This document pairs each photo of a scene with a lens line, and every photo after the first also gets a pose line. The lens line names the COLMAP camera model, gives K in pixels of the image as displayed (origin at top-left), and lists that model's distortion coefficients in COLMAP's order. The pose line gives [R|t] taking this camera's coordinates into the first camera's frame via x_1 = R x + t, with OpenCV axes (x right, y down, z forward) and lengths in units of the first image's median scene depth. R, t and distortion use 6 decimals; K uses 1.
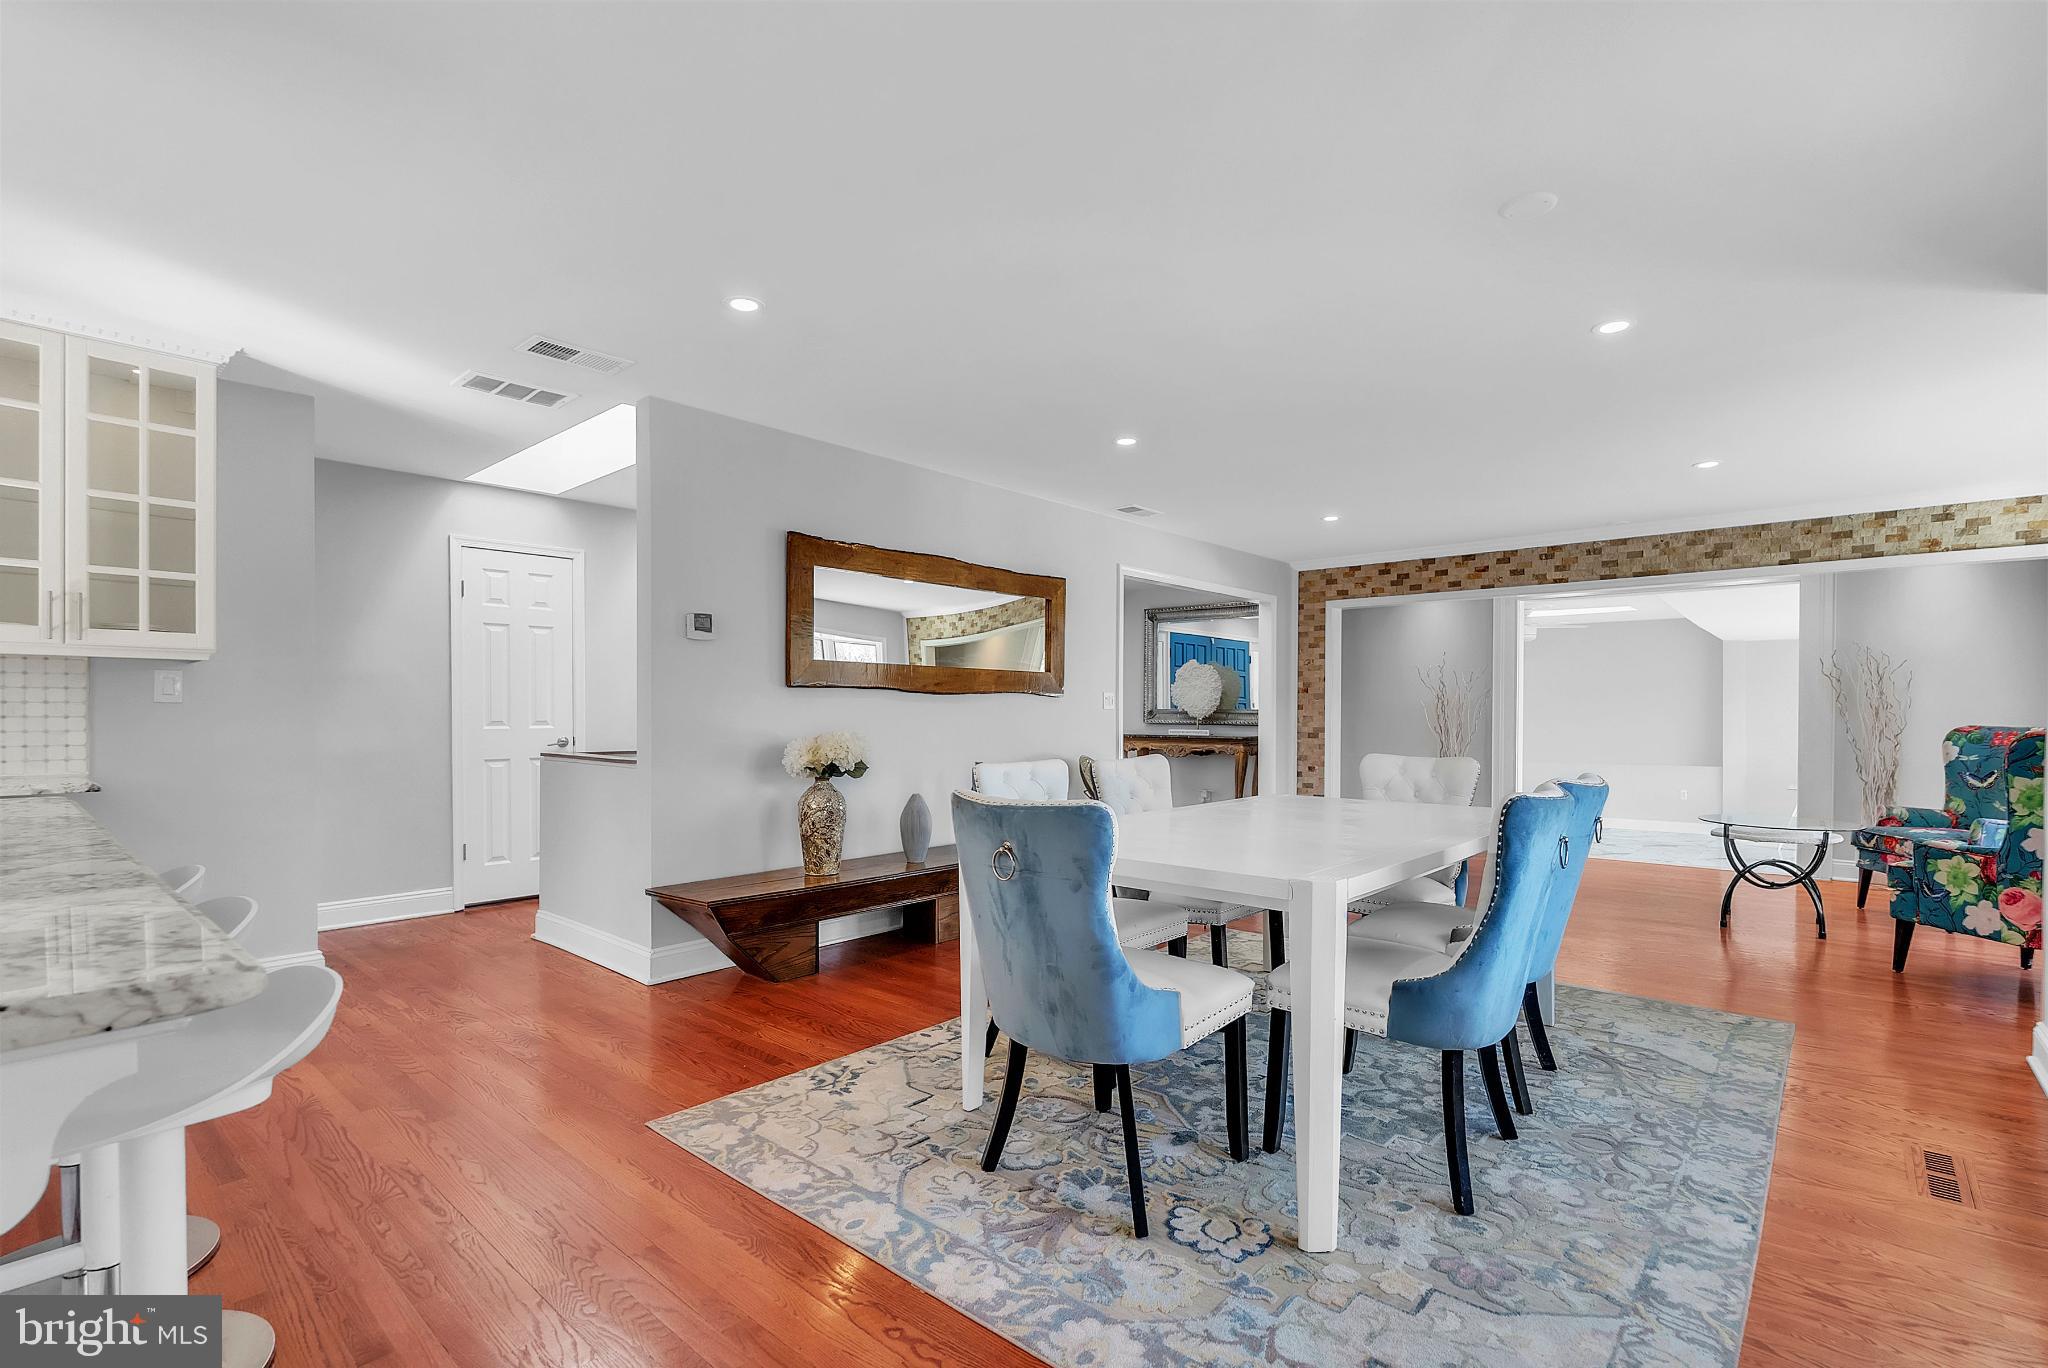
lens RADIAL K [[938.3, 0, 1010.0], [0, 938.3, 705.1], [0, 0, 1]] dist [-0.005153, -0.000429]
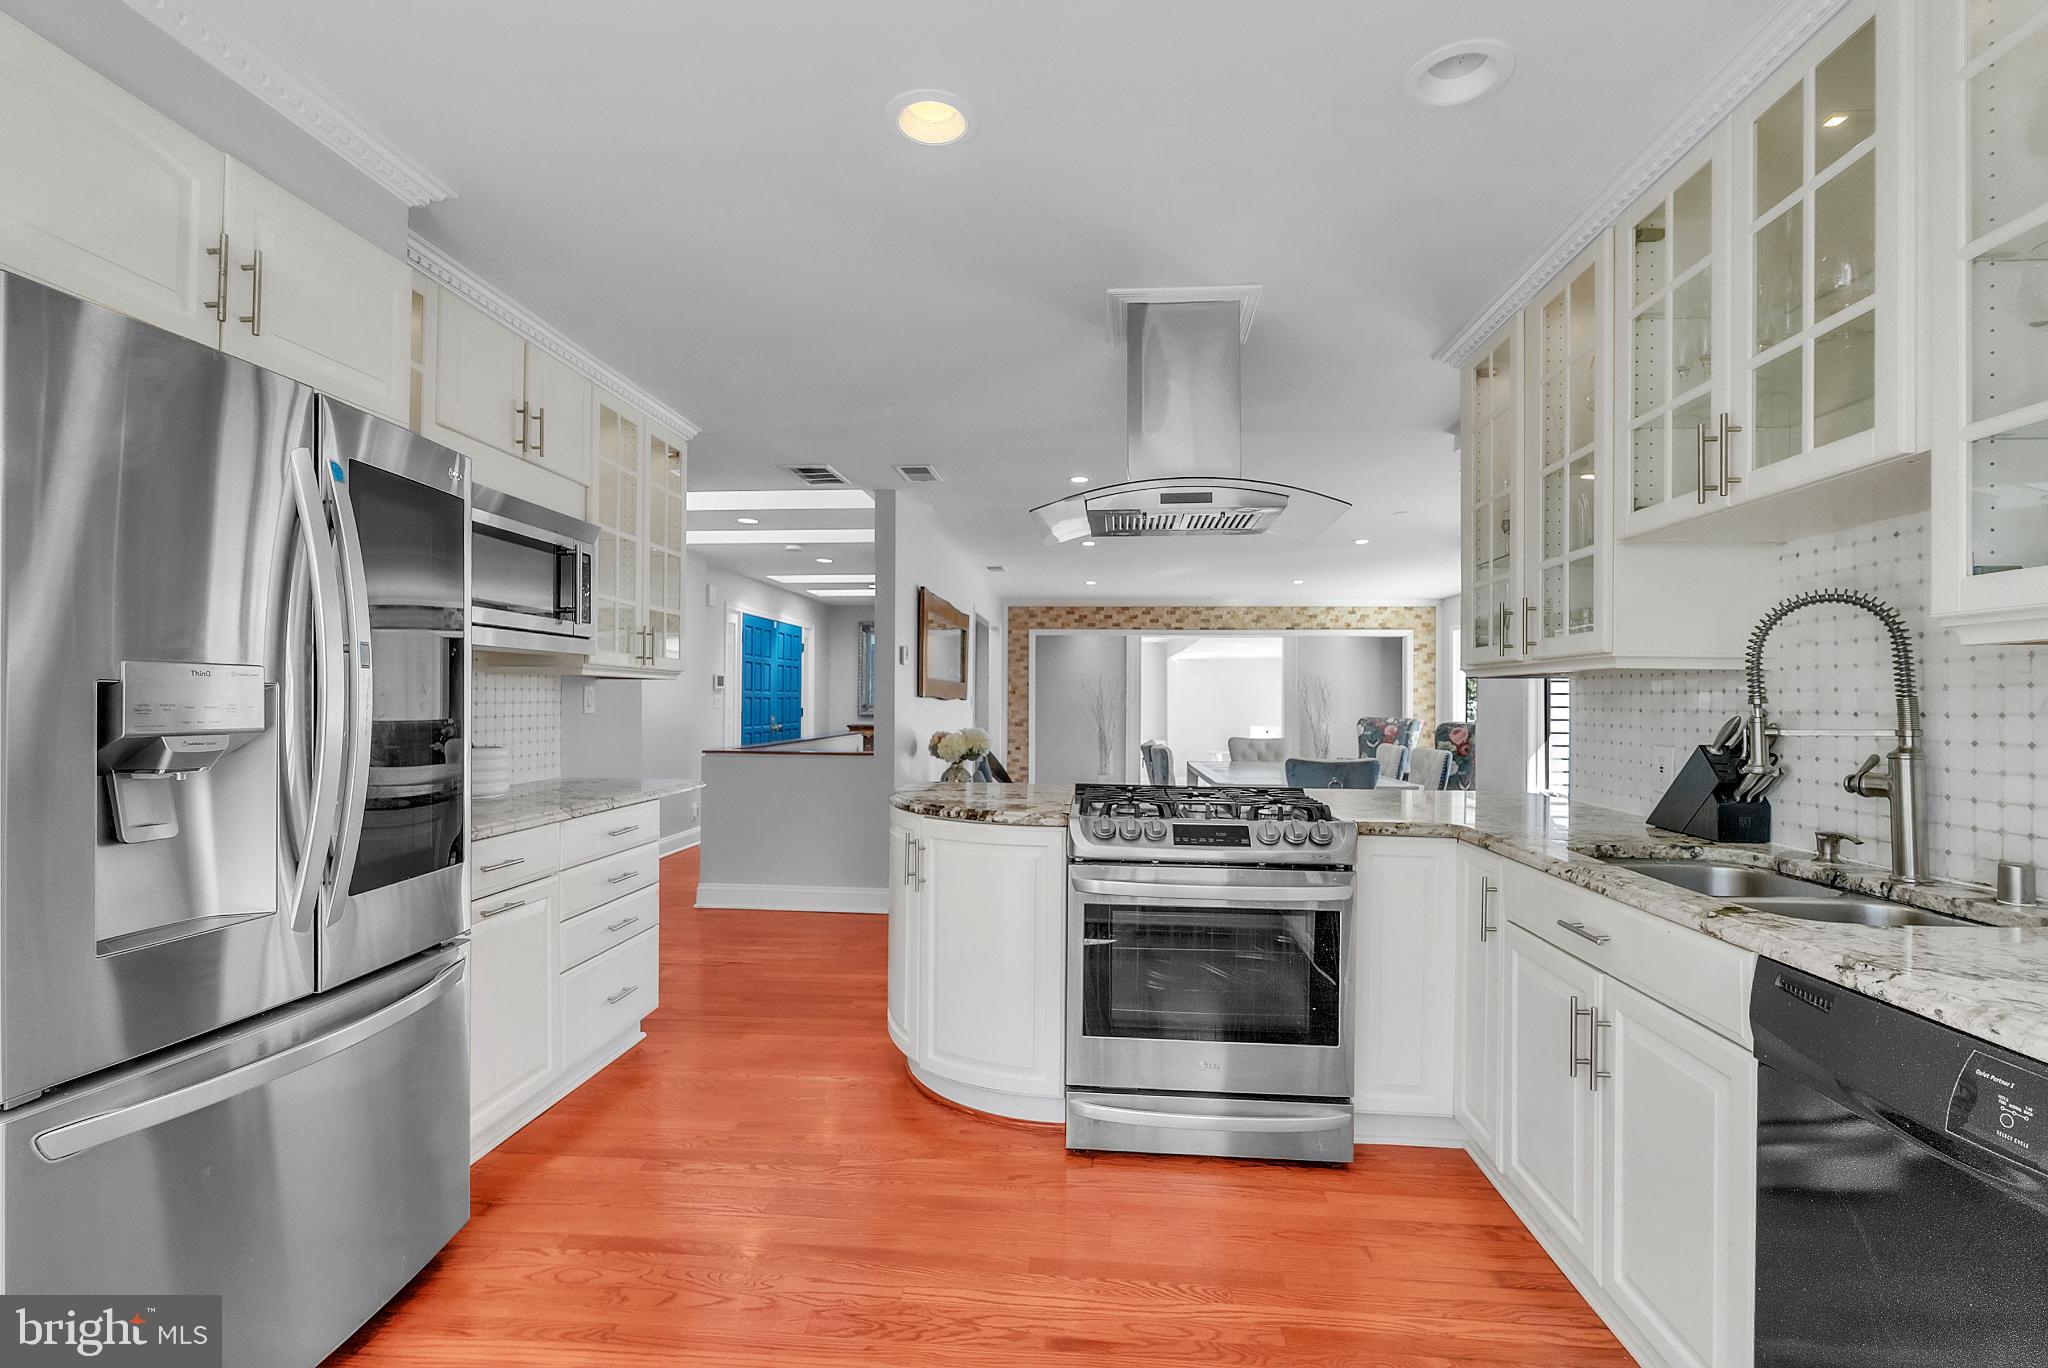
lens RADIAL K [[938.3, 0, 1005.7], [0, 938.3, 685.8], [0, 0, 1]] dist [-0.005153, -0.000429]
pose [[0.795592, 0.012345, 0.605707, -0.552240], [-0.009988, 0.999924, -0.007261, -0.015263], [-0.605750, -0.000273, 0.795655, -0.102743]]
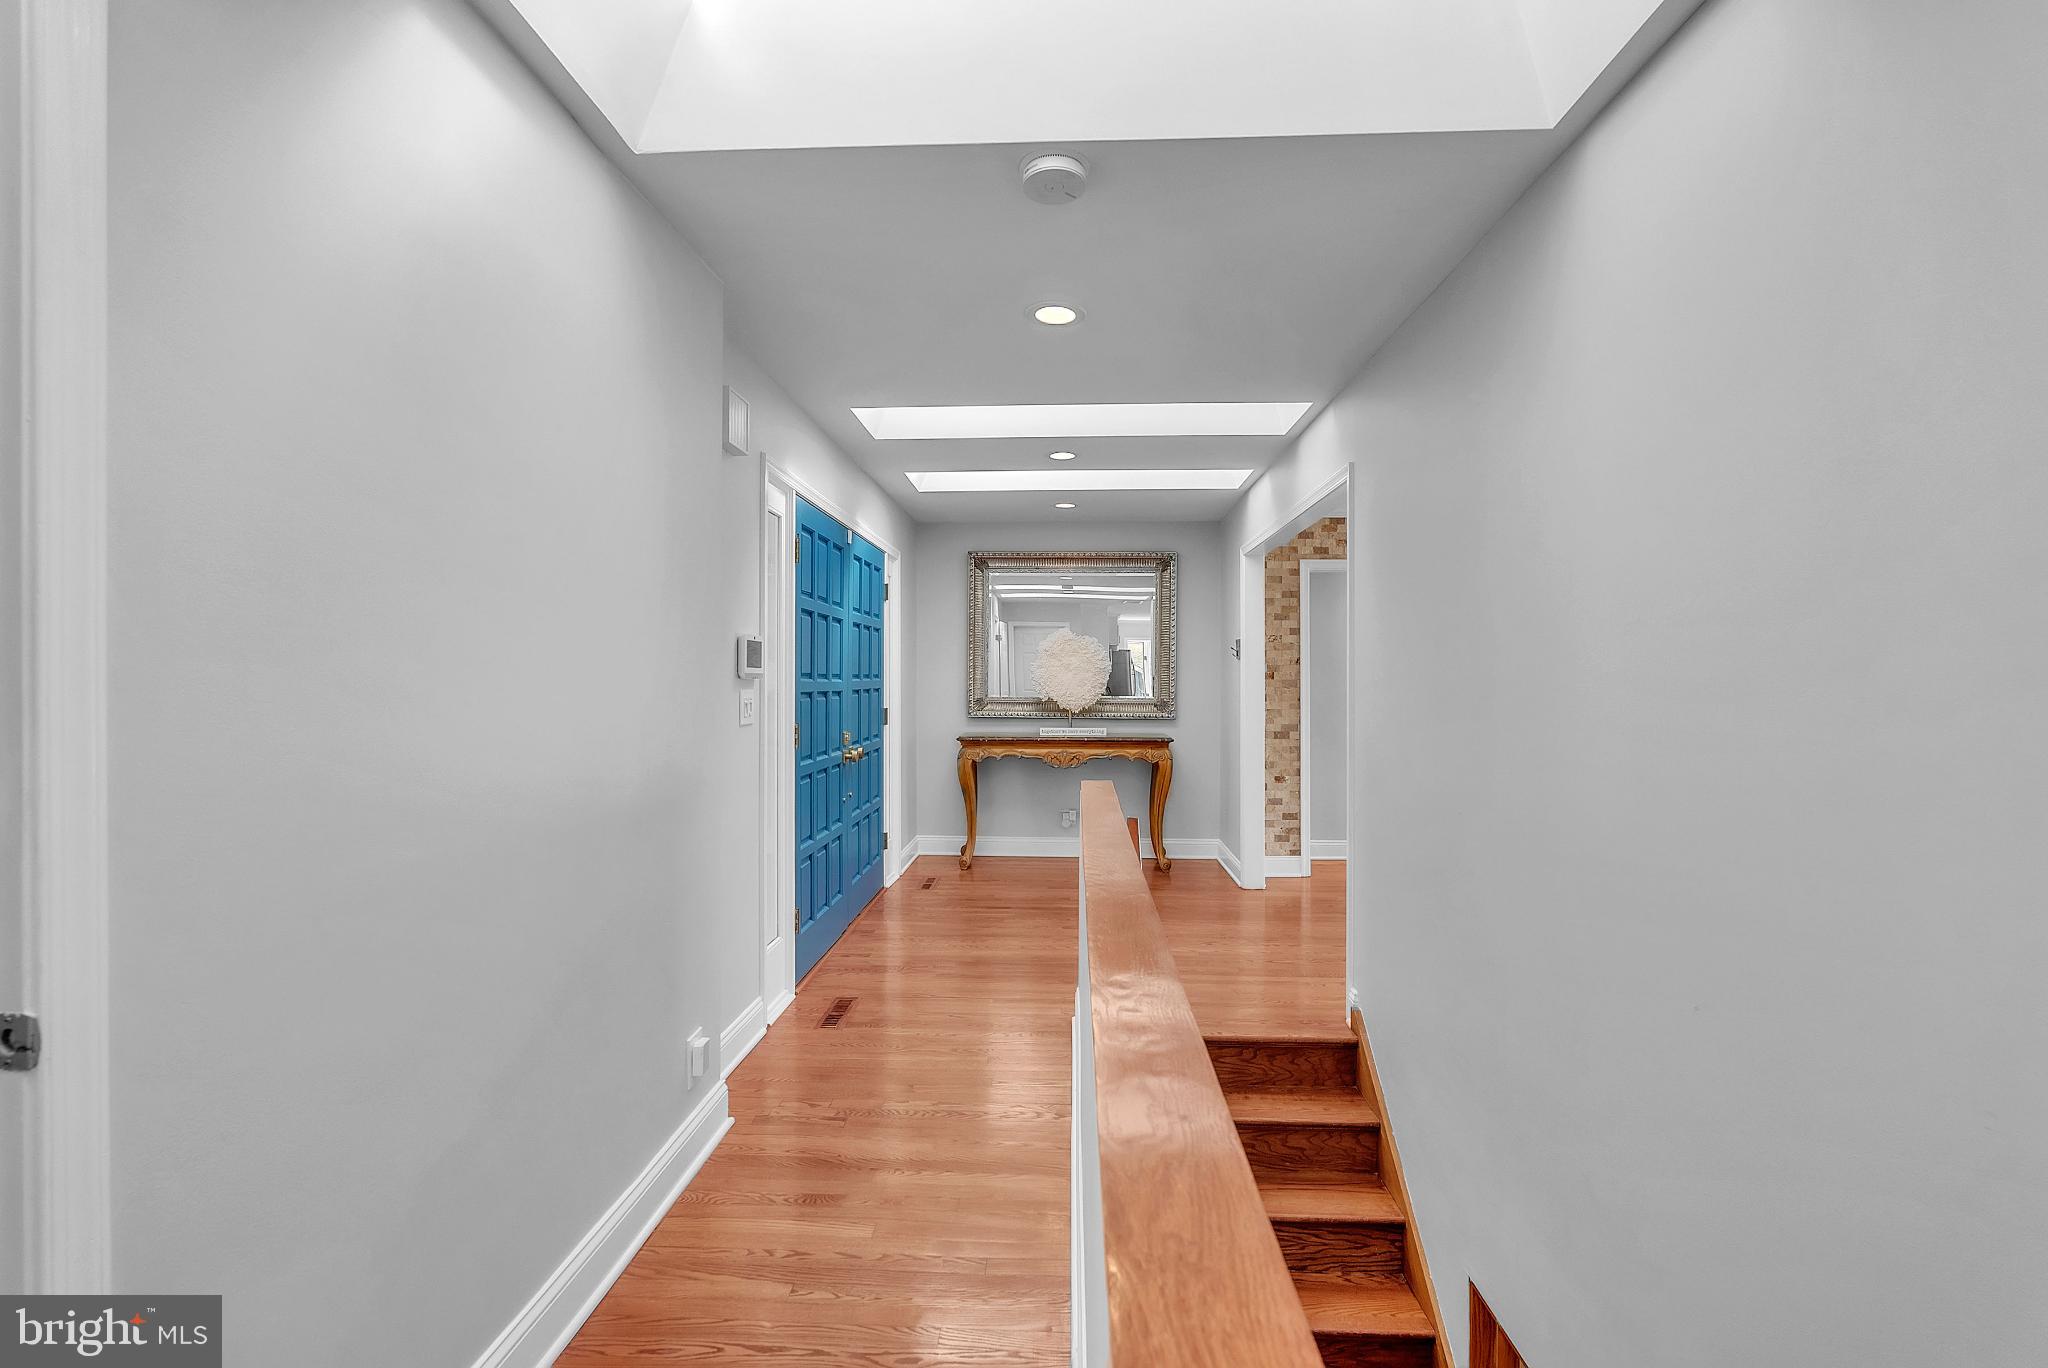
lens RADIAL K [[938.3, 0, 1028.6], [0, 938.3, 677.0], [0, 0, 1]] dist [-0.005153, -0.000429]
pose [[0.757523, 0.000524, 0.652808, -0.335169], [-0.005939, 0.999964, 0.006088, -0.018661], [-0.652782, -0.008489, 0.757499, 0.571801]]
